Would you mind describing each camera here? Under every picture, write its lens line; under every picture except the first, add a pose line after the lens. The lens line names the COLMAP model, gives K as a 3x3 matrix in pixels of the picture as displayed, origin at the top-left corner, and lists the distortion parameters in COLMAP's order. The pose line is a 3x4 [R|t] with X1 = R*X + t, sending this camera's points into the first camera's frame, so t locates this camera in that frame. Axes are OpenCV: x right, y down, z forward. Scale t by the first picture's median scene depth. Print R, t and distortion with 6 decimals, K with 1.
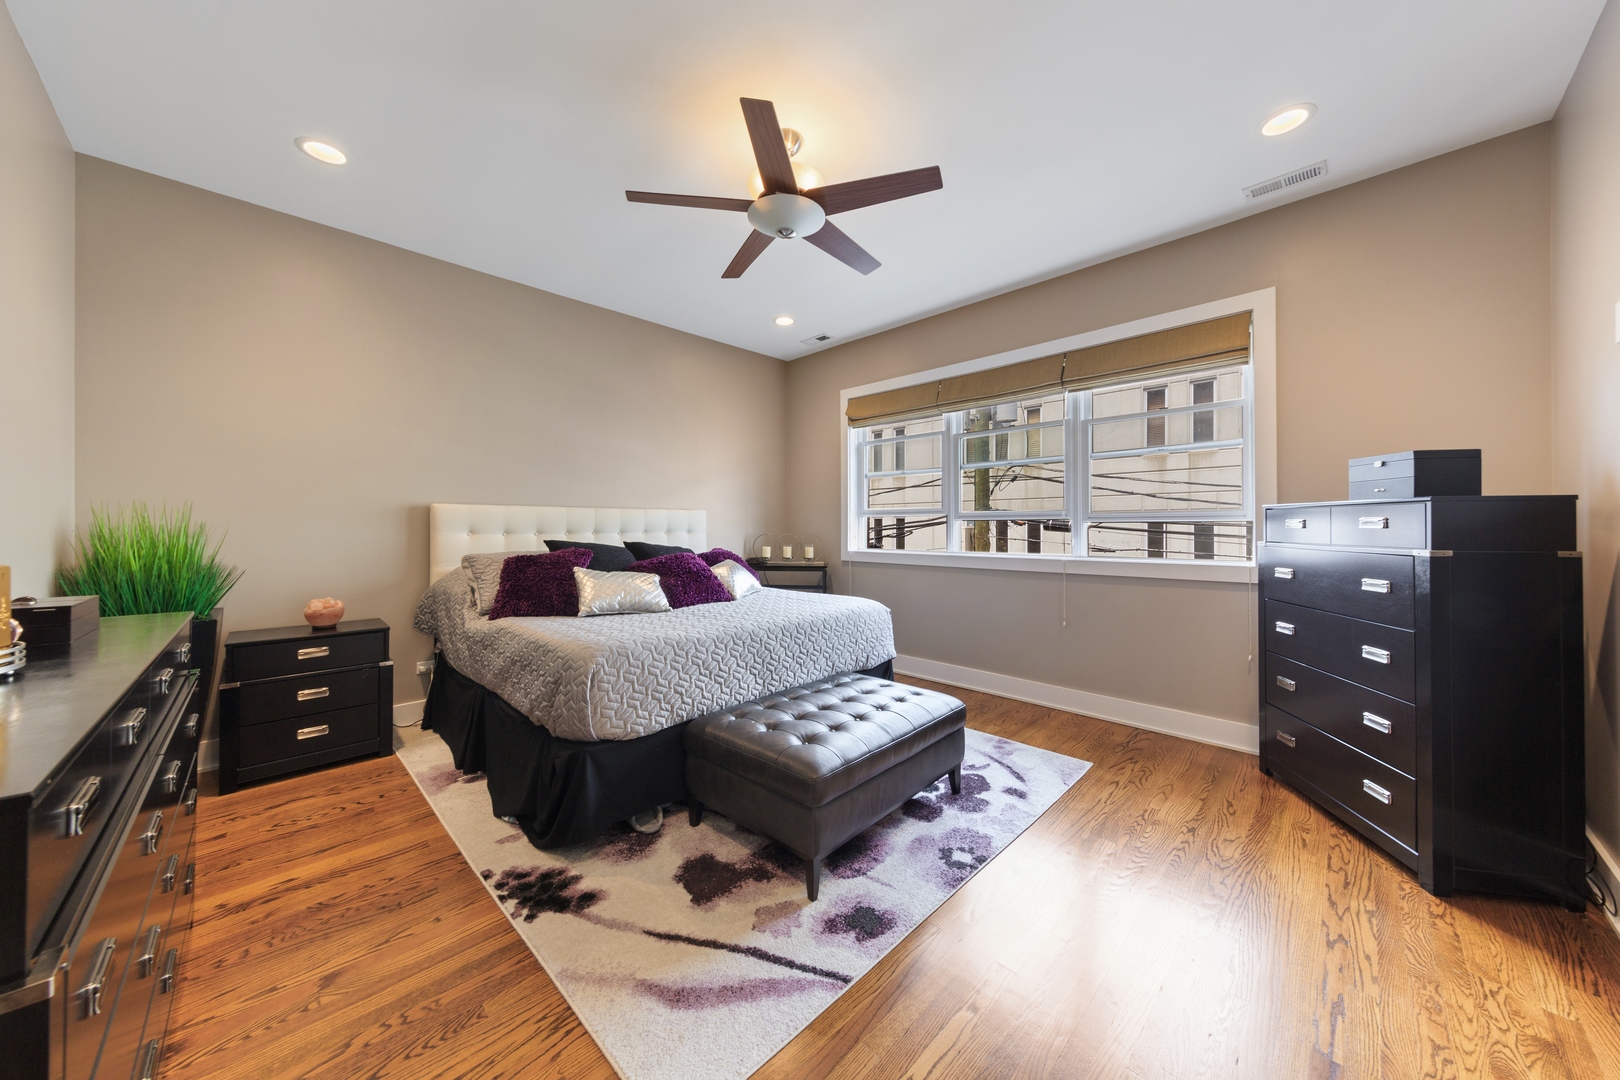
lens RADIAL K [[548.6, 0, 805.5], [0, 548.6, 526.9], [0, 0, 1]] dist [0.003434, 0.000090]
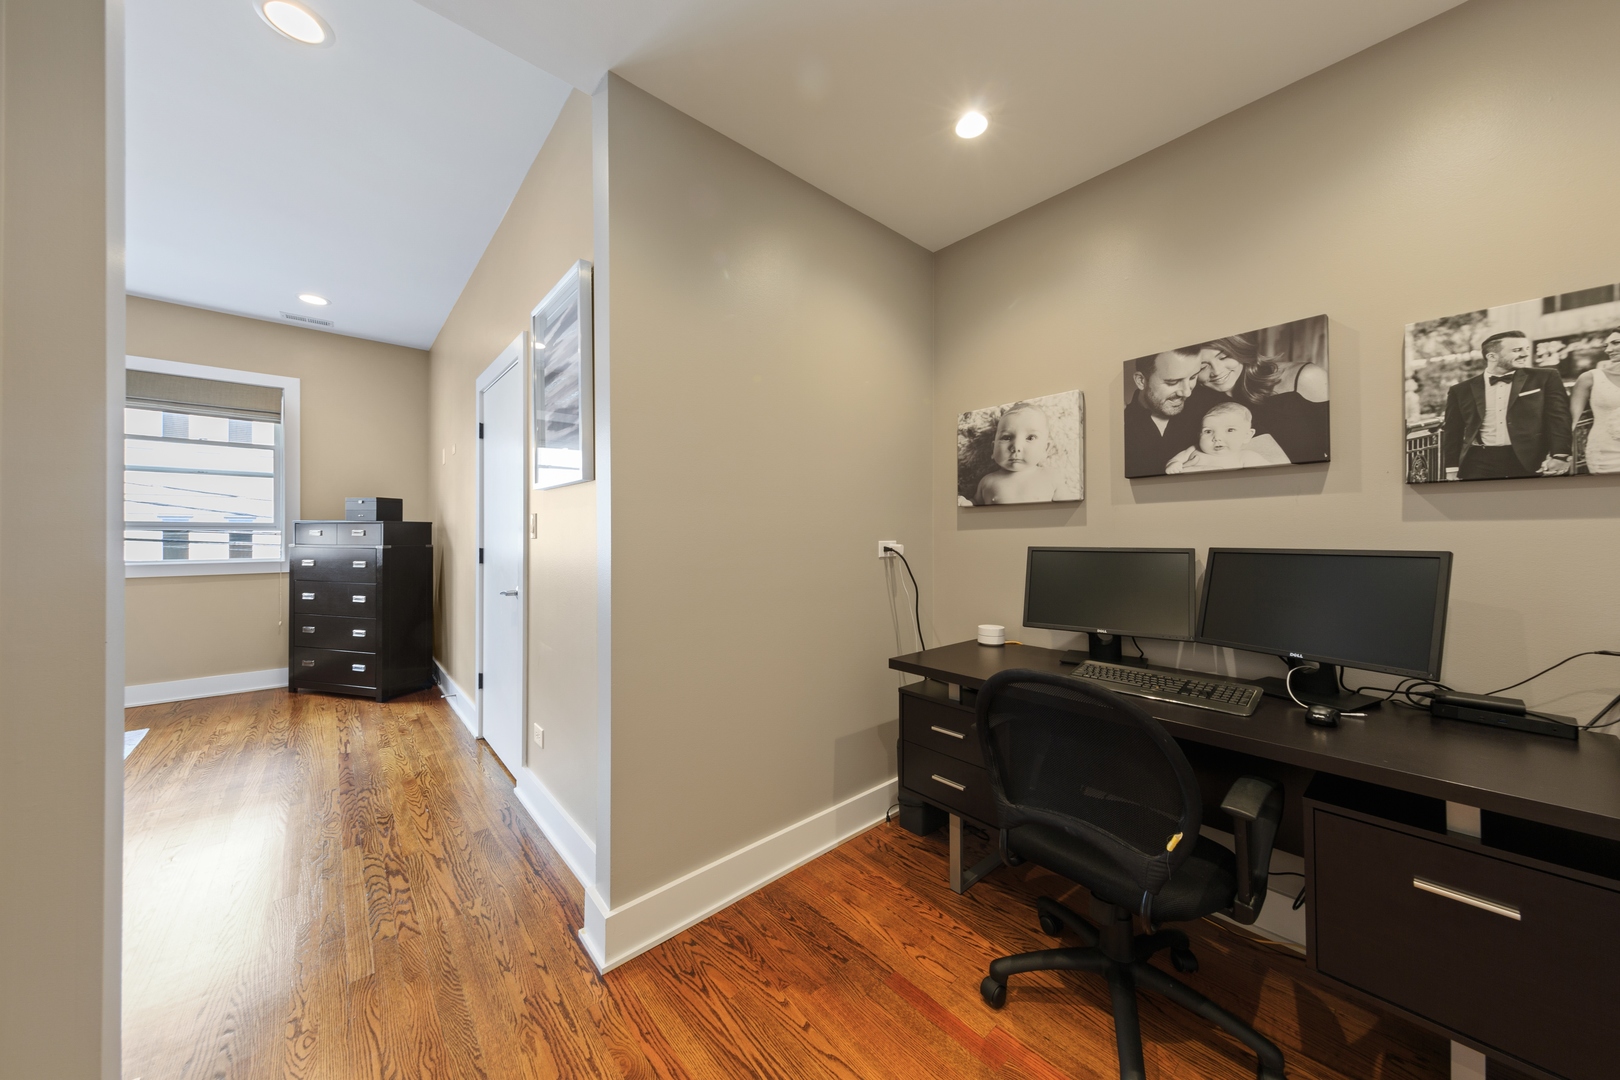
lens RADIAL K [[548.6, 0, 809.3], [0, 548.6, 533.0], [0, 0, 1]] dist [0.003434, 0.000090]
pose [[0.064950, 0.003559, 0.997882, -0.696055], [-0.003833, 0.999987, -0.003317, -0.005204], [-0.997881, -0.003610, 0.064963, -0.619940]]
